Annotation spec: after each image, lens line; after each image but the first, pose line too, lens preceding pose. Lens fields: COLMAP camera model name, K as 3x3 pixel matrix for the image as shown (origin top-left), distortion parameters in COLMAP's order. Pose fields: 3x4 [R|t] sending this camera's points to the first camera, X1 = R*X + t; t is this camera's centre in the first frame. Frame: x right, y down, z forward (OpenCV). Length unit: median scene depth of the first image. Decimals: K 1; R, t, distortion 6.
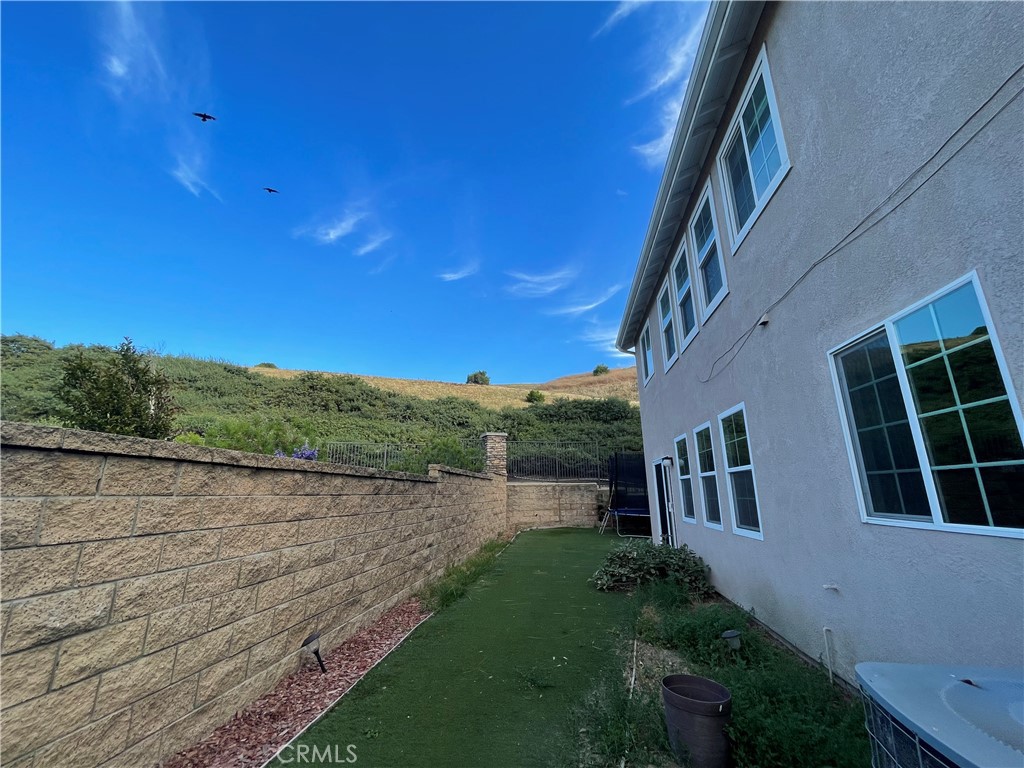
lens RADIAL K [[414.9, 0, 513.4], [0, 414.9, 382.3], [0, 0, 1]] dist [-0.002316, -0.000513]
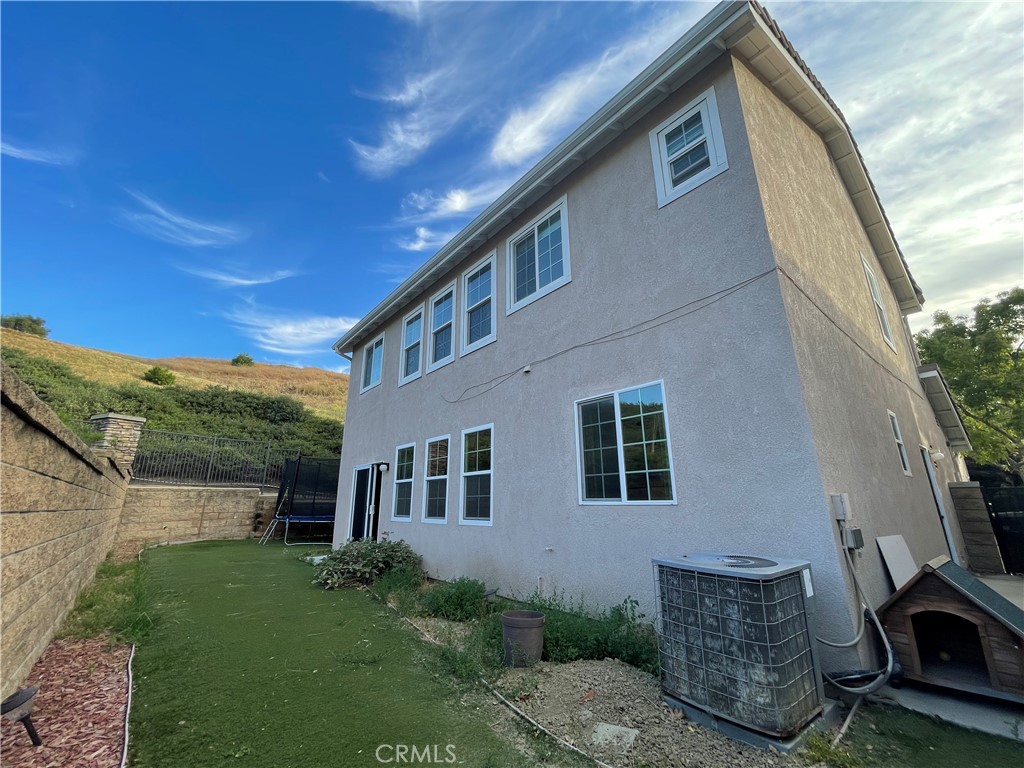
lens RADIAL K [[414.9, 0, 513.4], [0, 414.9, 382.3], [0, 0, 1]] dist [-0.002316, -0.000513]
pose [[0.672065, 0.206188, 0.711207, -0.291308], [-0.186717, 0.976603, -0.106688, 0.036948], [-0.716565, -0.061093, 0.694840, 0.021602]]
